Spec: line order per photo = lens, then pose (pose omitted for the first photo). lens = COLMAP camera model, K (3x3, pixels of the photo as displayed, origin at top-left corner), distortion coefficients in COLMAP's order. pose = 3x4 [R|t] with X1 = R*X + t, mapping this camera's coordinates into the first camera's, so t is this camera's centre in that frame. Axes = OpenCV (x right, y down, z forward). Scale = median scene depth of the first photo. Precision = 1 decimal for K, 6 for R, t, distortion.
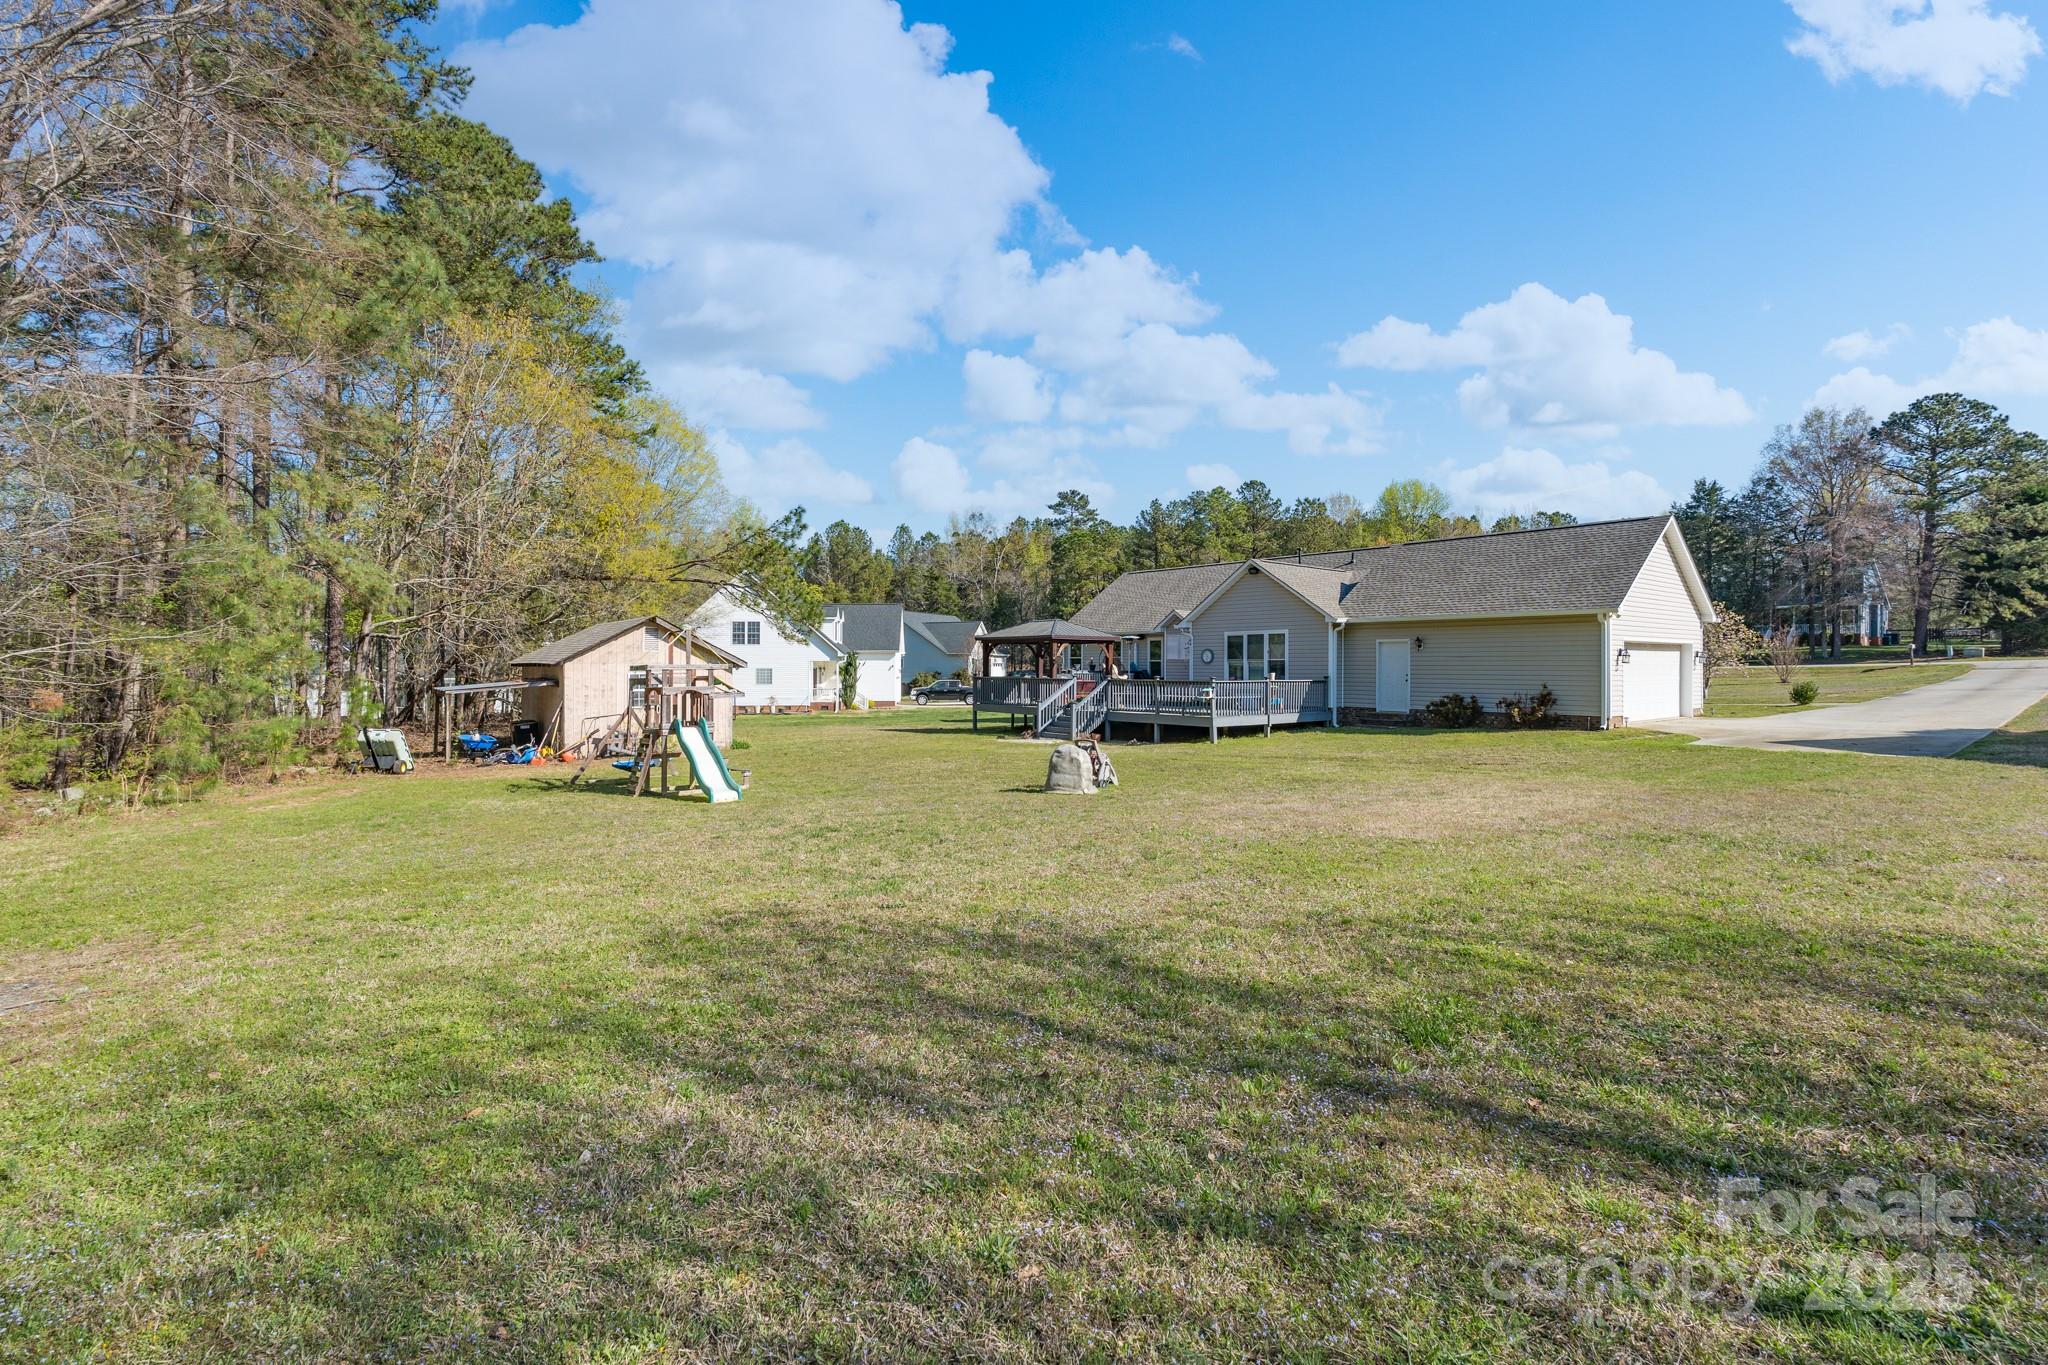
lens RADIAL K [[929.2, 0, 1027.4], [0, 929.2, 656.4], [0, 0, 1]] dist [-0.003777, -0.000245]
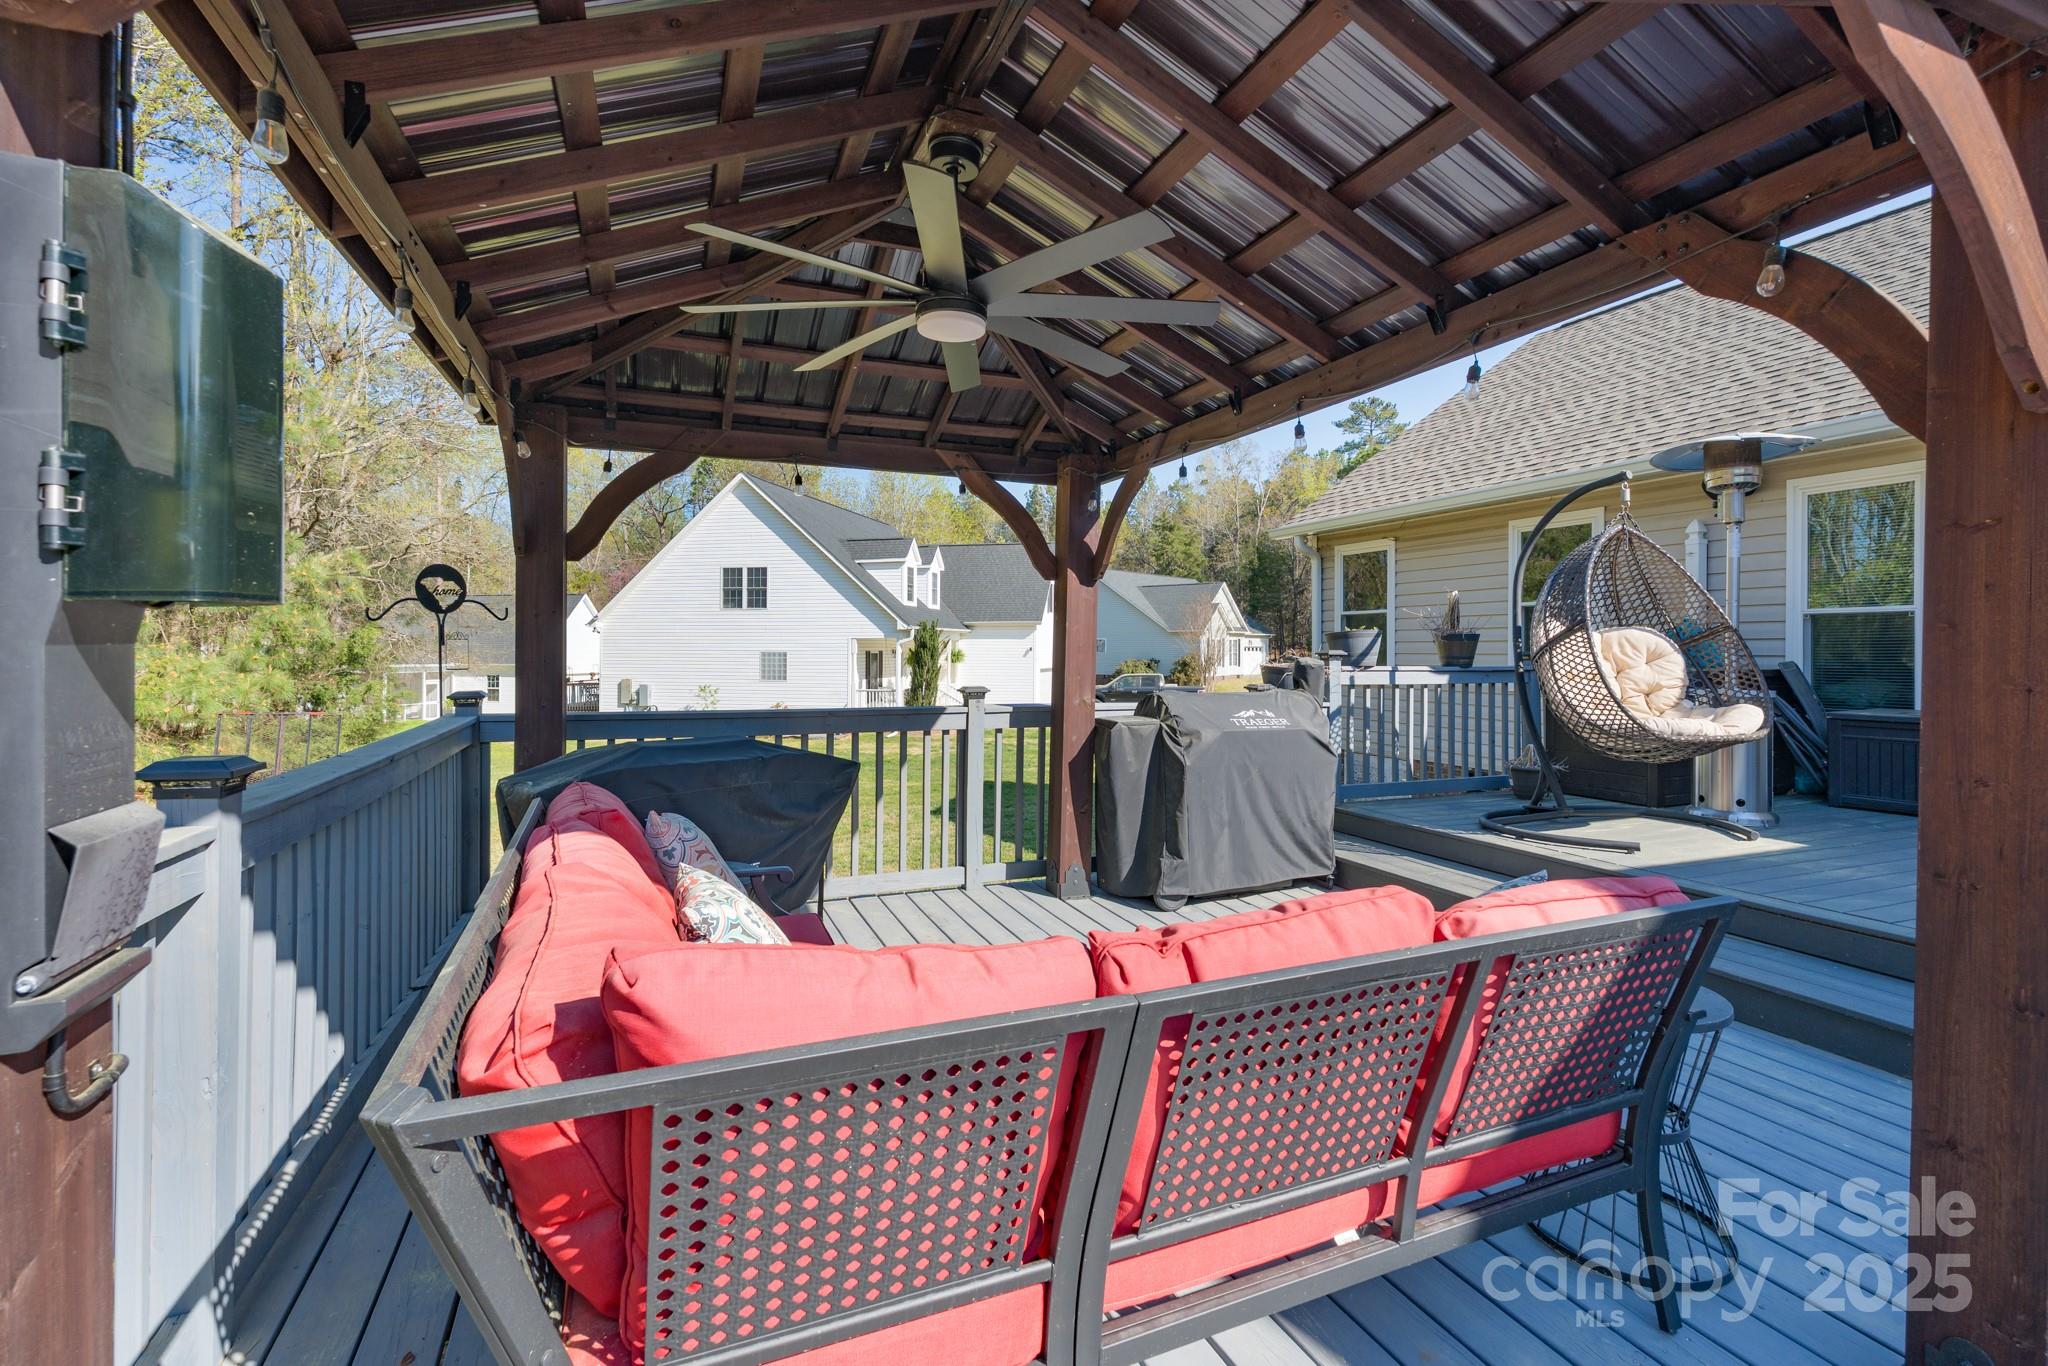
lens RADIAL K [[929.2, 0, 1027.4], [0, 929.2, 656.9], [0, 0, 1]] dist [-0.003777, -0.000245]
pose [[0.953505, 0.006388, -0.301311, 0.016625], [-0.000858, 0.999829, 0.018483, 0.003507], [0.301377, -0.017365, 0.953347, 0.328754]]
